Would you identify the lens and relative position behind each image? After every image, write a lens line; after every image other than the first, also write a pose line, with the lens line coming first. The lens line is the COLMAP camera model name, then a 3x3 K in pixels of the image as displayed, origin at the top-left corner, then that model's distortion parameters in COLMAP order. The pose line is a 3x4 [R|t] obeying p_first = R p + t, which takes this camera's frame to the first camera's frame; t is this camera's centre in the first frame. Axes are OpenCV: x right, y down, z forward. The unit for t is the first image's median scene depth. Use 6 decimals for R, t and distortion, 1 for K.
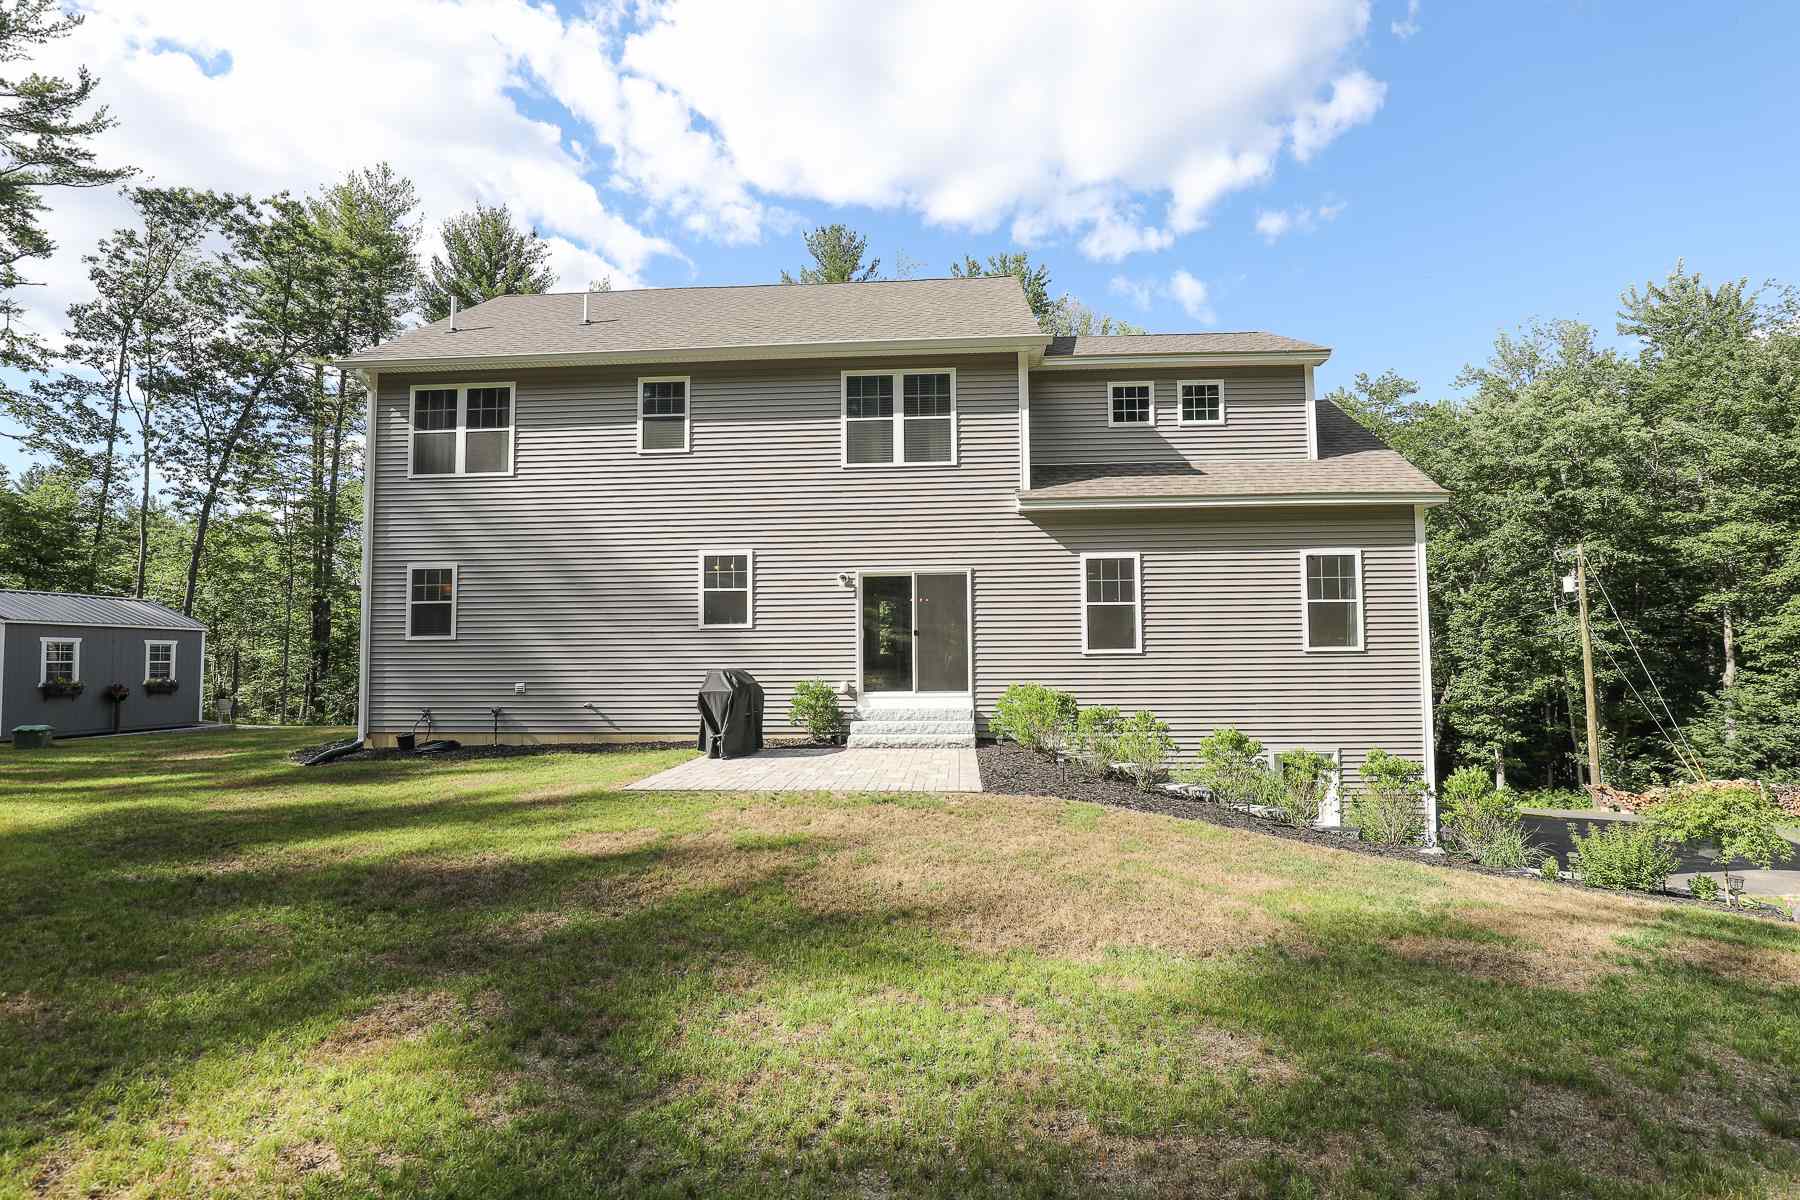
lens RADIAL K [[867.6, 0, 900.0], [0, 867.6, 600.0], [0, 0, 1]] dist [-0.027765, 0.001939]
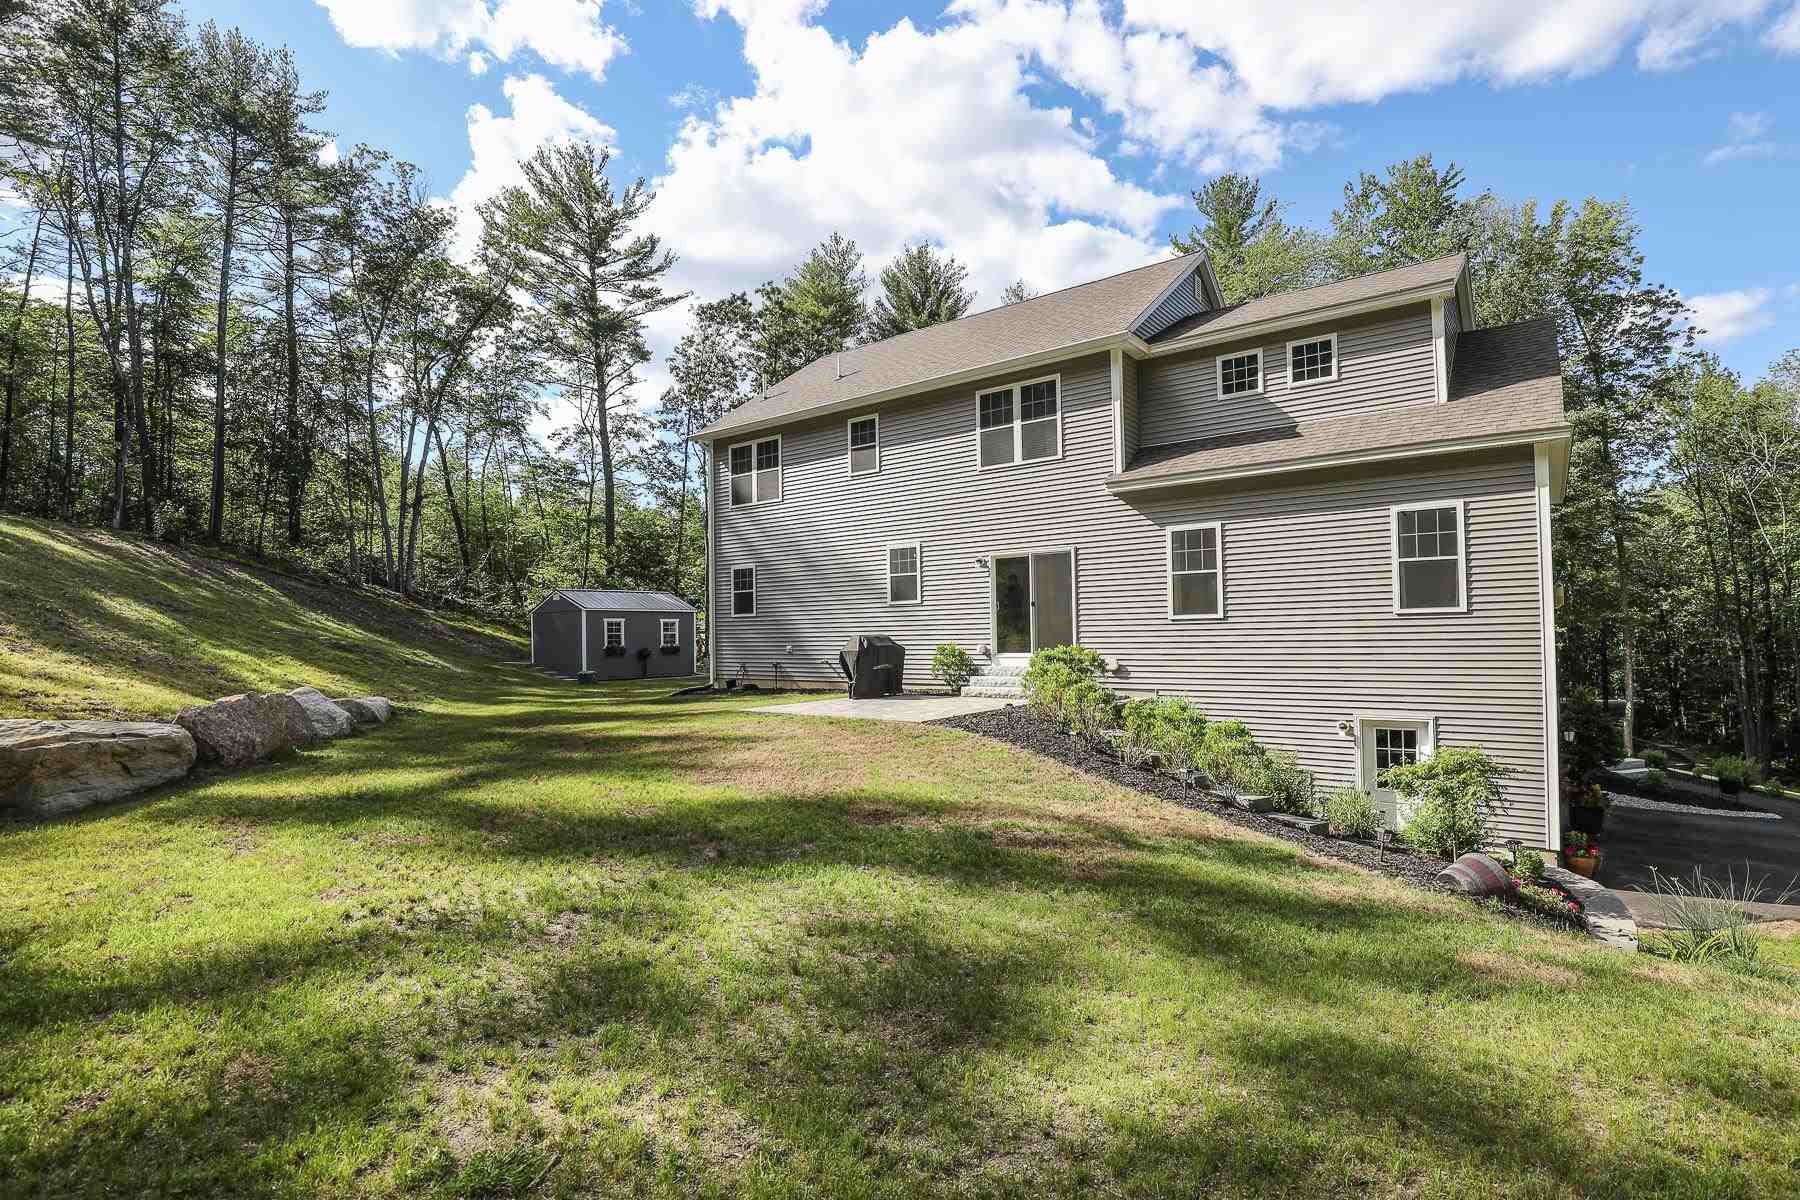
lens RADIAL K [[883.5, 0, 900.0], [0, 883.5, 600.0], [0, 0, 1]] dist [-0.026439, 0.012735]
pose [[0.821245, -0.027471, -0.569915, 0.542737], [0.049114, 0.998537, 0.022642, -0.003707], [0.568459, -0.046585, 0.821392, -0.098488]]
